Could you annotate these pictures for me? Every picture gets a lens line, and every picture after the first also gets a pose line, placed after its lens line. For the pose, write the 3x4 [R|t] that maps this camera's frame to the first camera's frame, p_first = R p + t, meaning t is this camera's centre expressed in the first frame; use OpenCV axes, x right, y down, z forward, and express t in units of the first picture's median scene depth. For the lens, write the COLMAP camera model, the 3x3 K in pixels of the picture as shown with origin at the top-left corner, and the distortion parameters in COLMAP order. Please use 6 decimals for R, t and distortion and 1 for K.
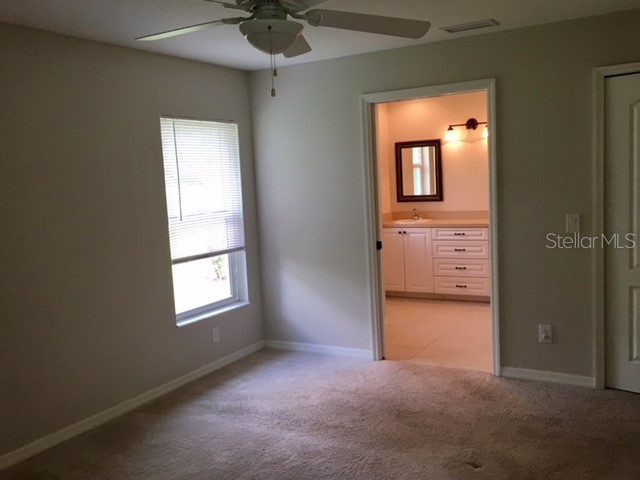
lens RADIAL K [[546.2, 0, 320.0], [0, 546.2, 240.0], [0, 0, 1]] dist [0.089363, -0.146299]
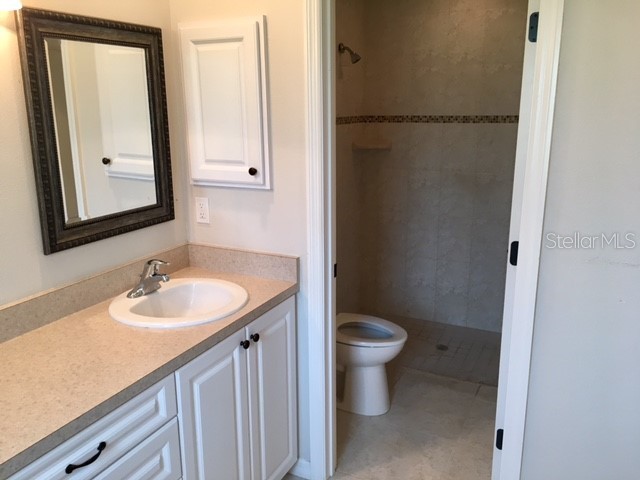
lens RADIAL K [[546.2, 0, 320.0], [0, 546.2, 240.0], [0, 0, 1]] dist [0.089363, -0.146299]
pose [[0.000064, -0.208080, 0.978112, -0.113264], [0.127947, 0.970074, 0.206362, -0.116528], [-0.991781, 0.125134, 0.026685, 0.896337]]
